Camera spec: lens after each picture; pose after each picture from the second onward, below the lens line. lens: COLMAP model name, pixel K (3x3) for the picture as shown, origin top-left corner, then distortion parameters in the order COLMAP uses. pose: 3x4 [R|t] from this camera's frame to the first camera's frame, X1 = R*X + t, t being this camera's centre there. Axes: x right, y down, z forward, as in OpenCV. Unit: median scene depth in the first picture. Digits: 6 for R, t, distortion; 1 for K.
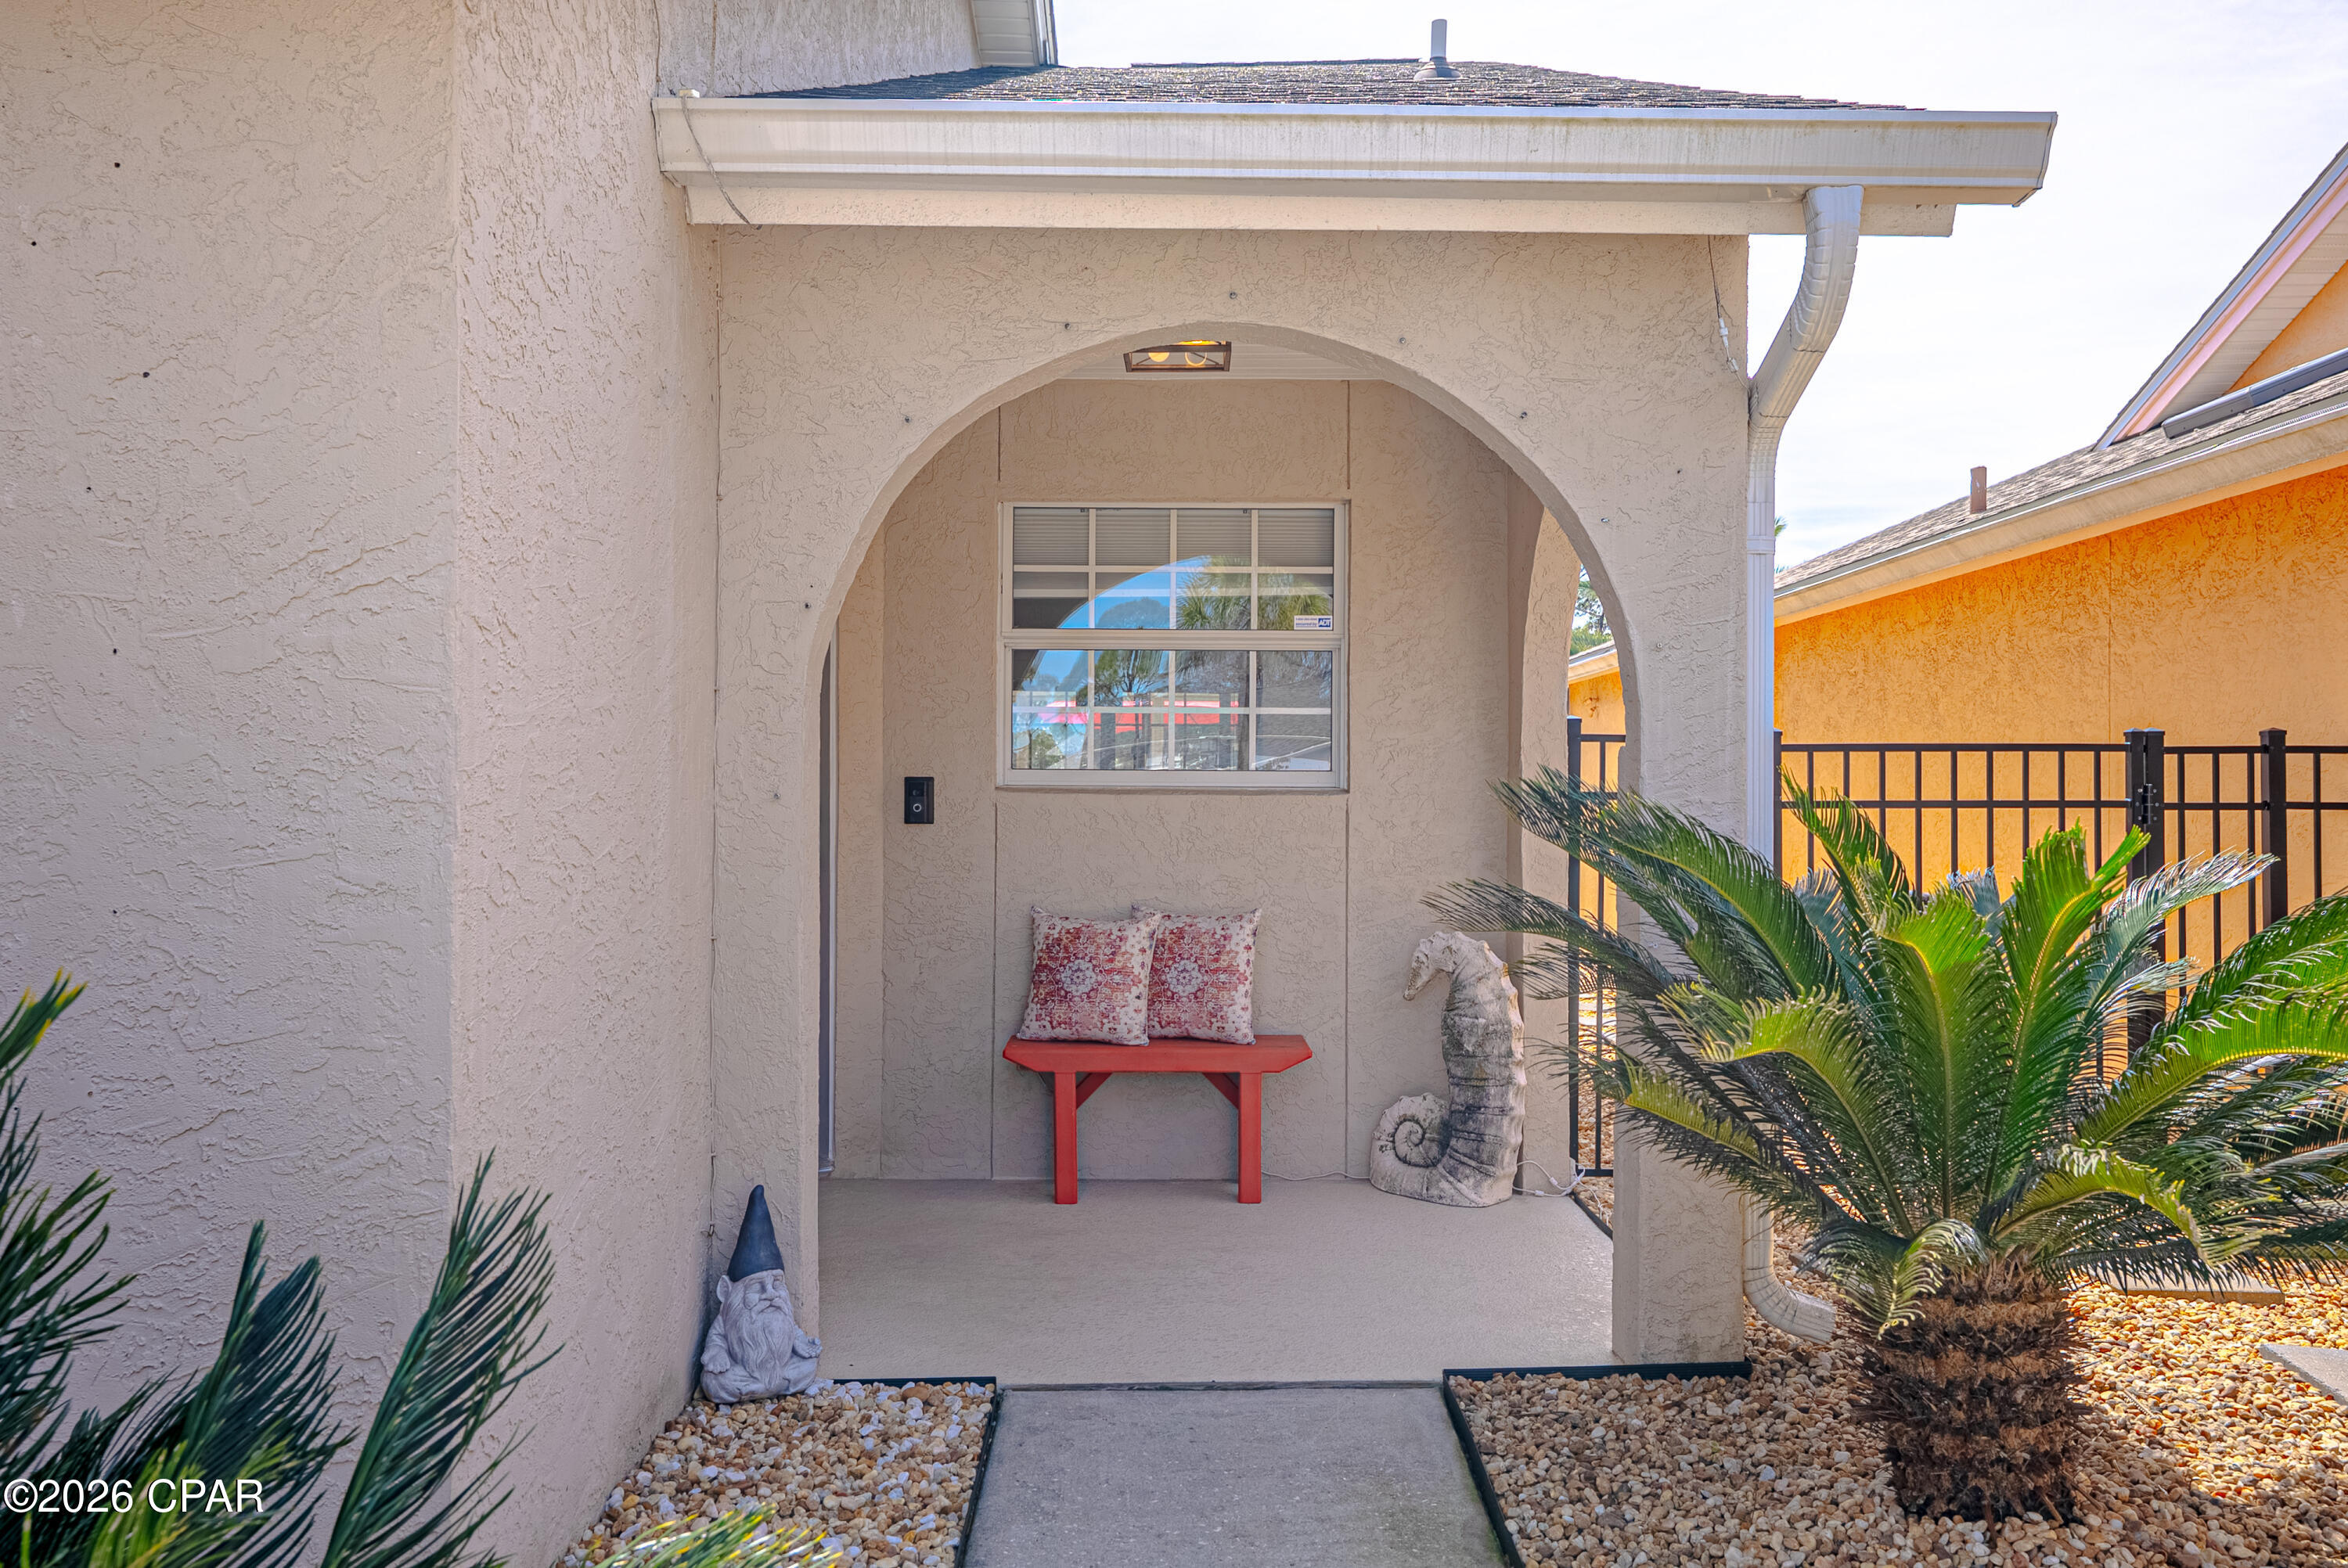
lens RADIAL K [[1903.0, 0, 1178.8], [0, 1903.0, 785.4], [0, 0, 1]] dist [0.000087, 0.001424]
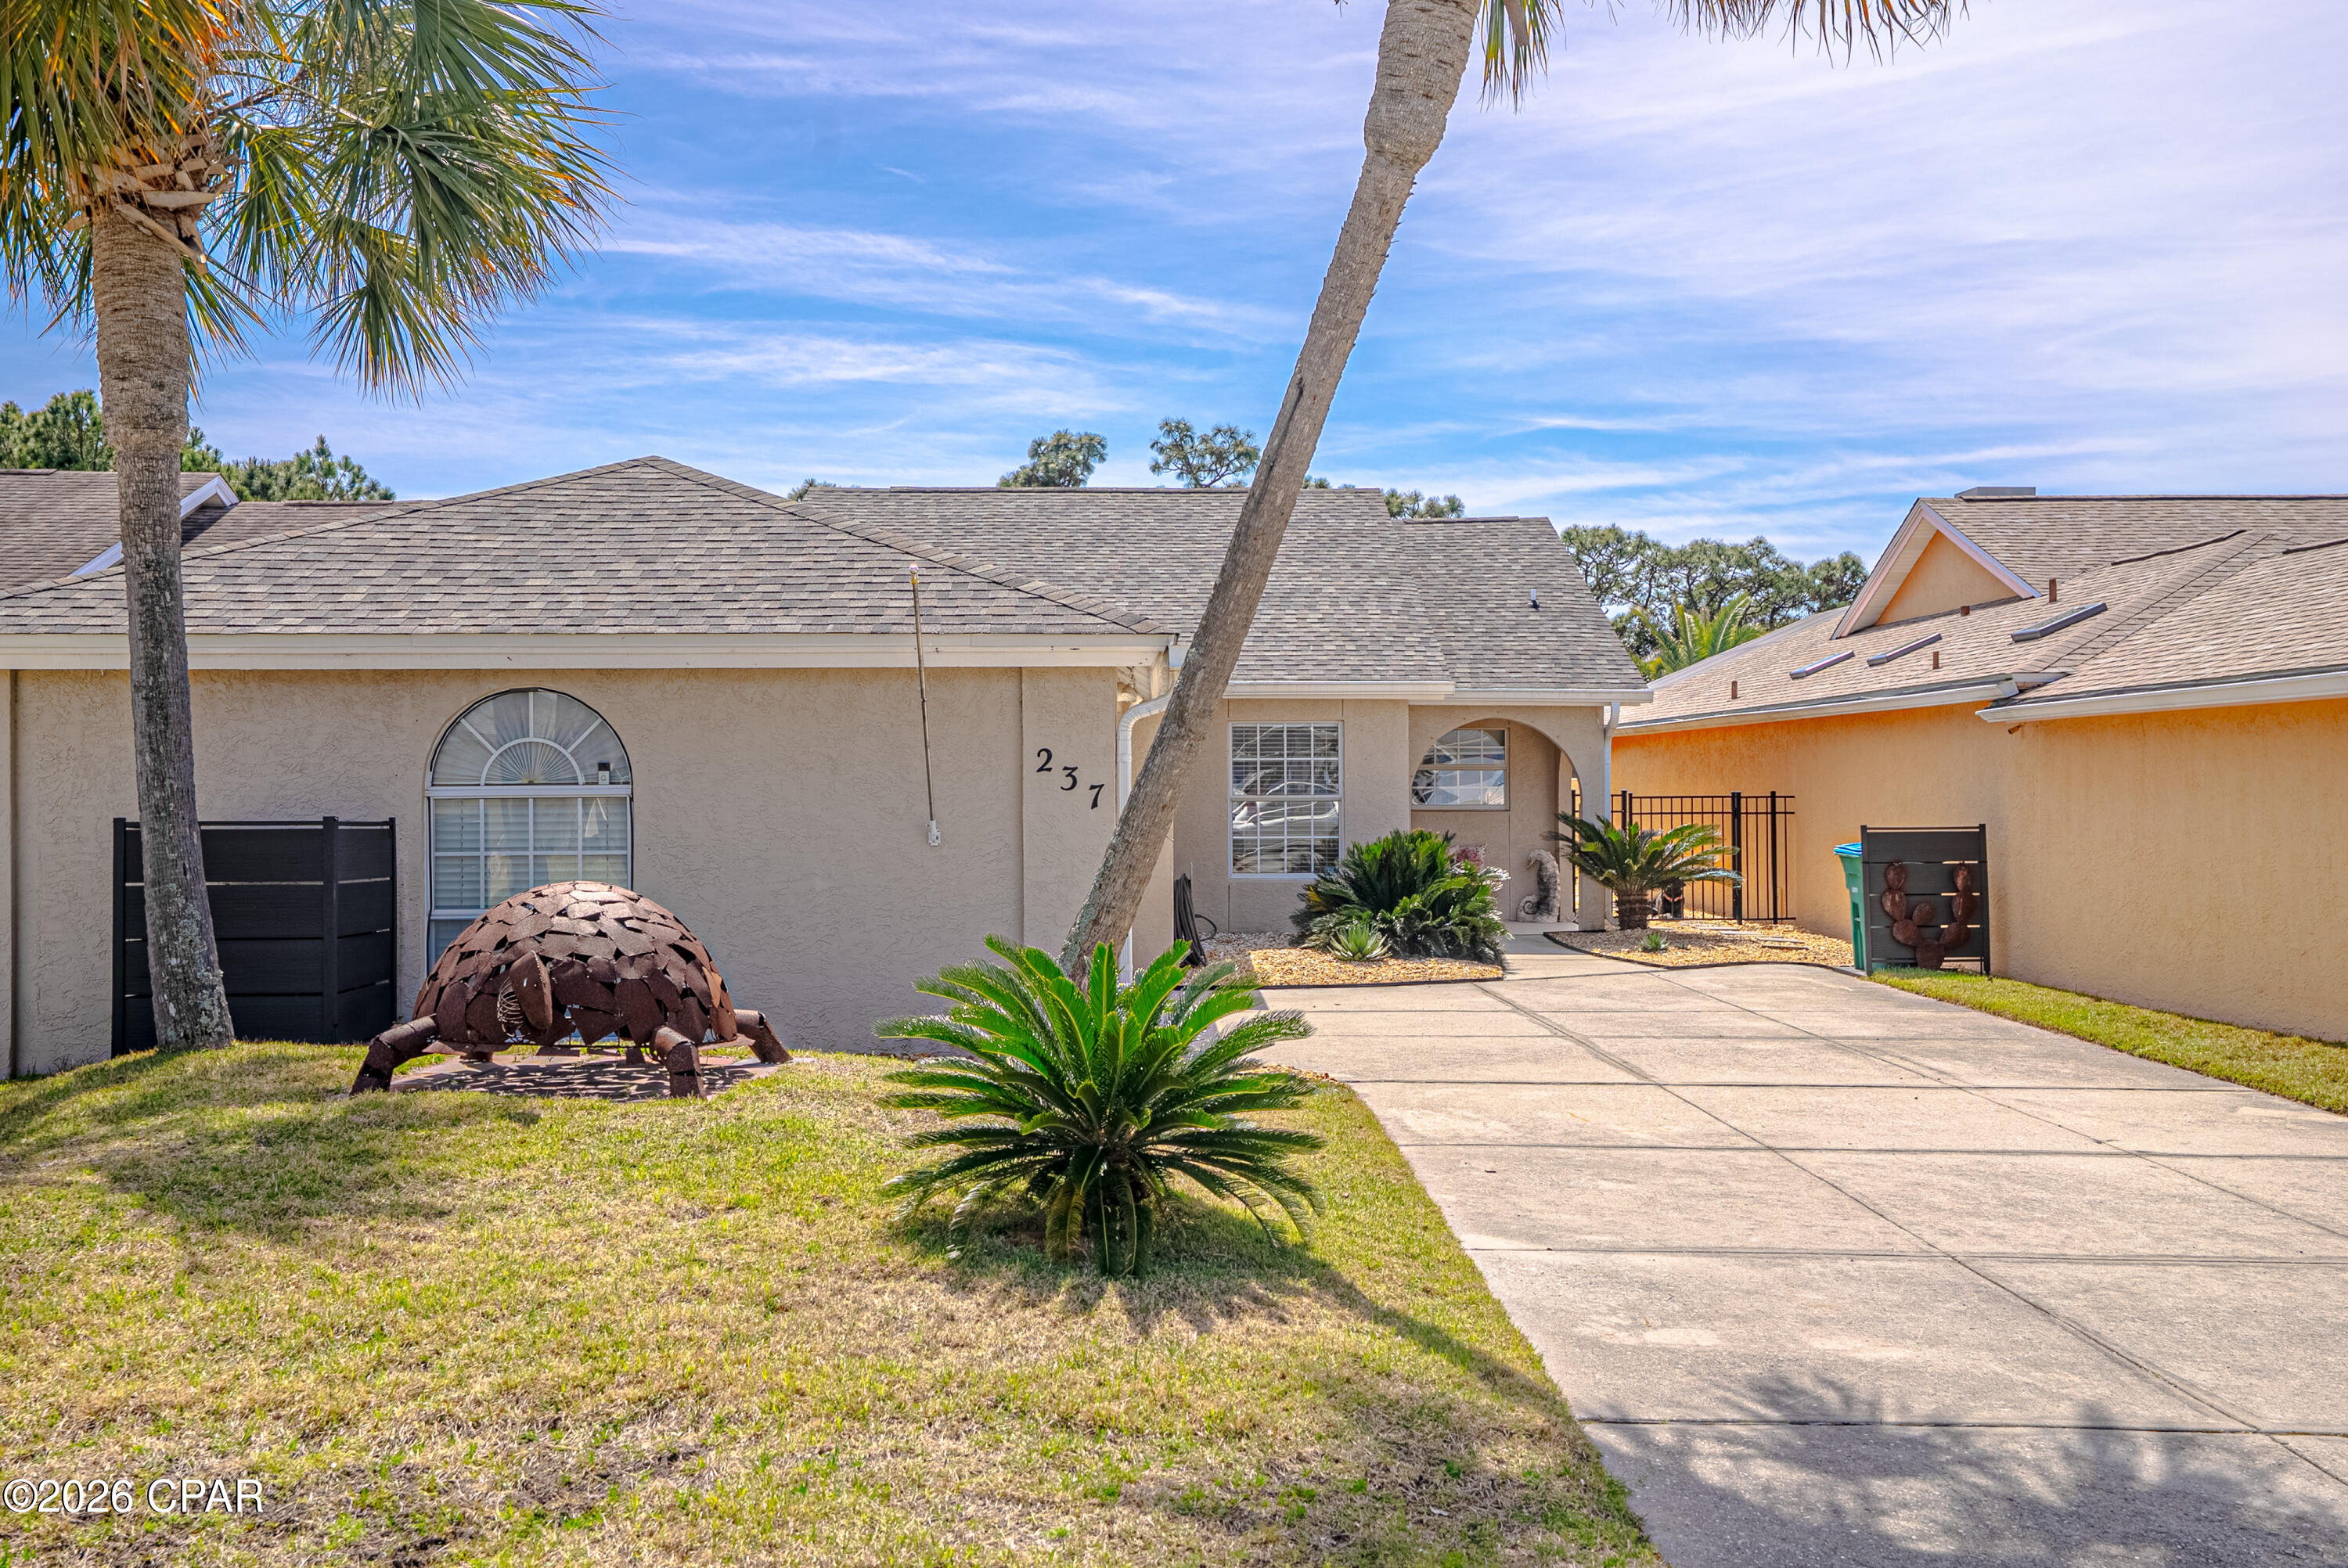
lens RADIAL K [[2363.5, 0, 1151.3], [0, 2363.5, 777.8], [0, 0, 1]] dist [0.218327, 0.000000]
pose [[0.999924, -0.007231, 0.010030, -0.642515], [0.007153, 0.999944, 0.007788, -0.099325], [-0.010086, -0.007716, 0.999919, -3.528522]]
